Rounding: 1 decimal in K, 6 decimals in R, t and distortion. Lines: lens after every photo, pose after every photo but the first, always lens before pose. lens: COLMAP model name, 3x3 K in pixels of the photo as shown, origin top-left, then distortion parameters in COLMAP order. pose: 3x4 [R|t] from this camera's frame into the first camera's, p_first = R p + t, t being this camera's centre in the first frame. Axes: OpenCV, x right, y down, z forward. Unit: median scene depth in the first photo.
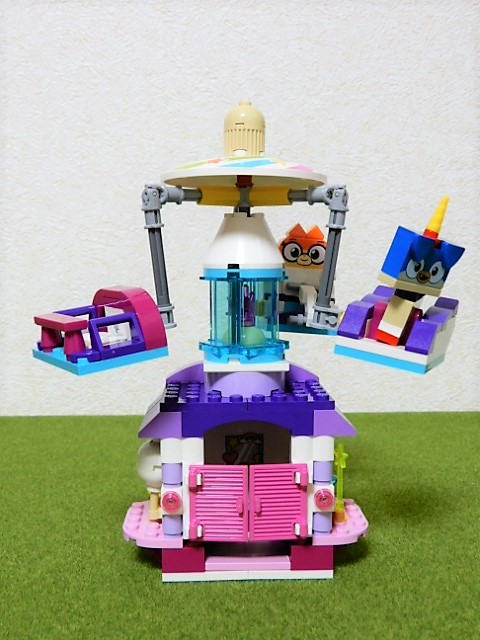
lens RADIAL K [[775.6, 0, 240.0], [0, 775.6, 320.0], [0, 0, 1]] dist [0.004037, -0.051082]
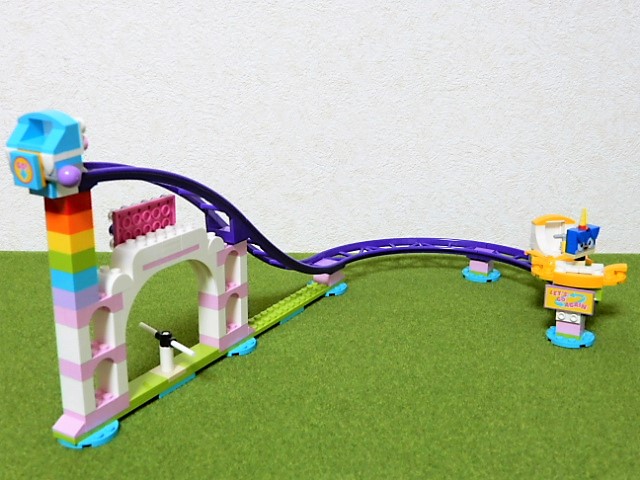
lens RADIAL K [[775.6, 0, 320.0], [0, 775.6, 240.0], [0, 0, 1]] dist [0.004037, -0.051082]
pose [[0.999851, 0.013233, -0.011048, 0.006156], [-0.010855, 0.981180, 0.192789, -0.143099], [0.013391, -0.192640, 0.981178, -0.227546]]
